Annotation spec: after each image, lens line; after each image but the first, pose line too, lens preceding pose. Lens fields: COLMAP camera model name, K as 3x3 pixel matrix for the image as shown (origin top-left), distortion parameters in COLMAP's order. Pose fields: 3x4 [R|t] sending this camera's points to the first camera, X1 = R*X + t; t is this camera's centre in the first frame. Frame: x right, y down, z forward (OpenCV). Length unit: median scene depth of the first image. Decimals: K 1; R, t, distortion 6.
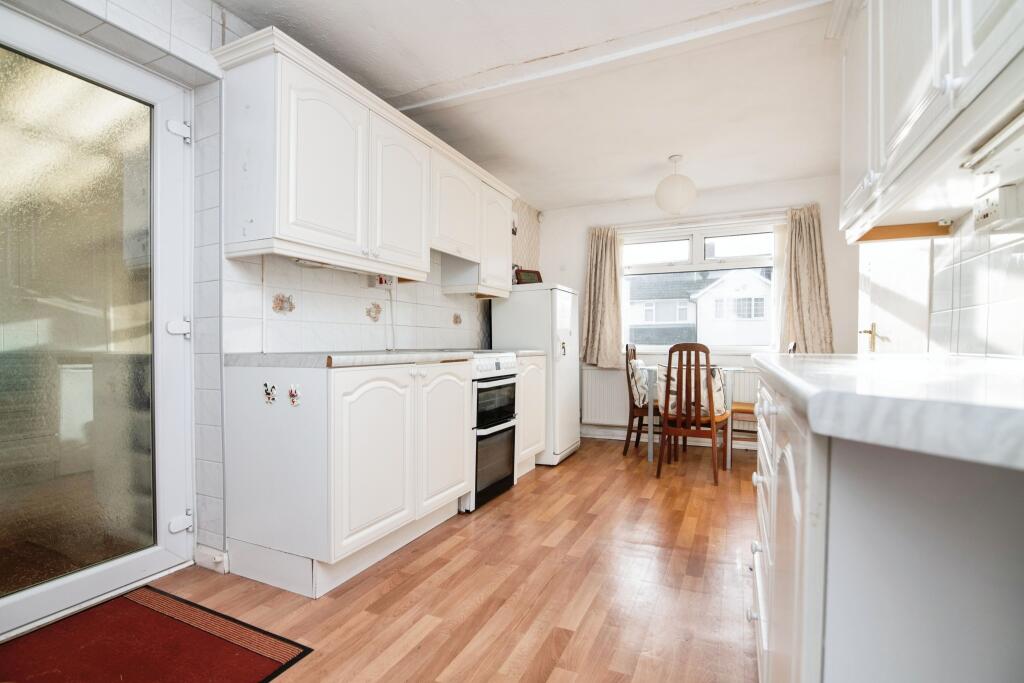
lens RADIAL K [[482.0, 0, 506.8], [0, 482.0, 347.6], [0, 0, 1]] dist [-0.022370, 0.001120]
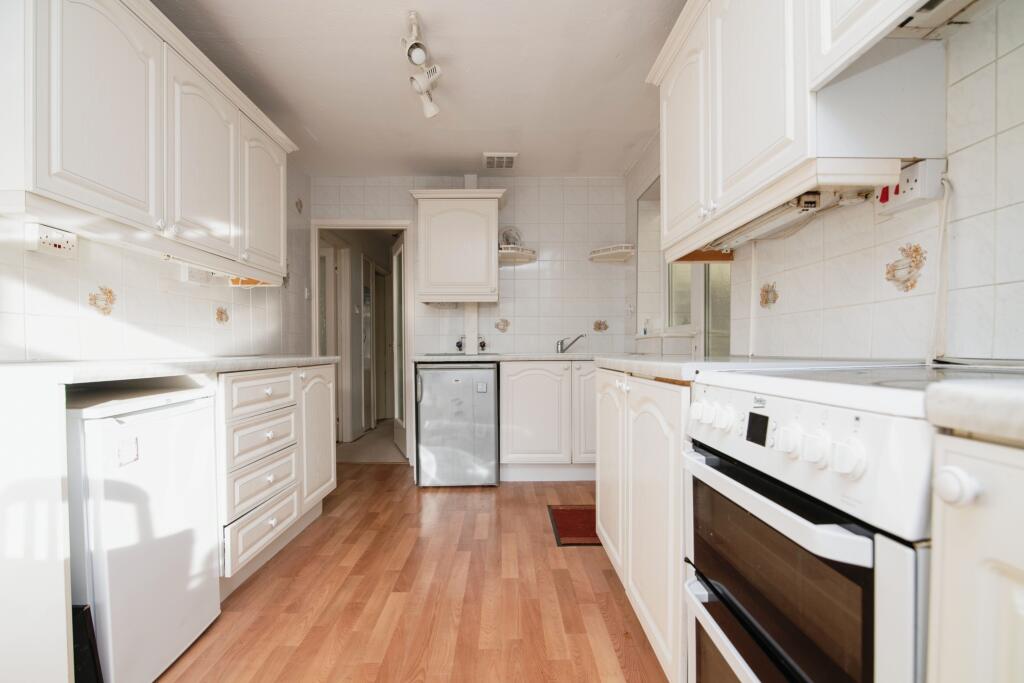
lens RADIAL K [[482.0, 0, 503.1], [0, 482.0, 348.7], [0, 0, 1]] dist [-0.022370, 0.001120]
pose [[-0.903545, 0.008570, -0.428408, 0.368198], [0.009470, 0.999955, 0.000031, -0.011084], [0.428389, -0.004029, -0.903585, 2.041577]]
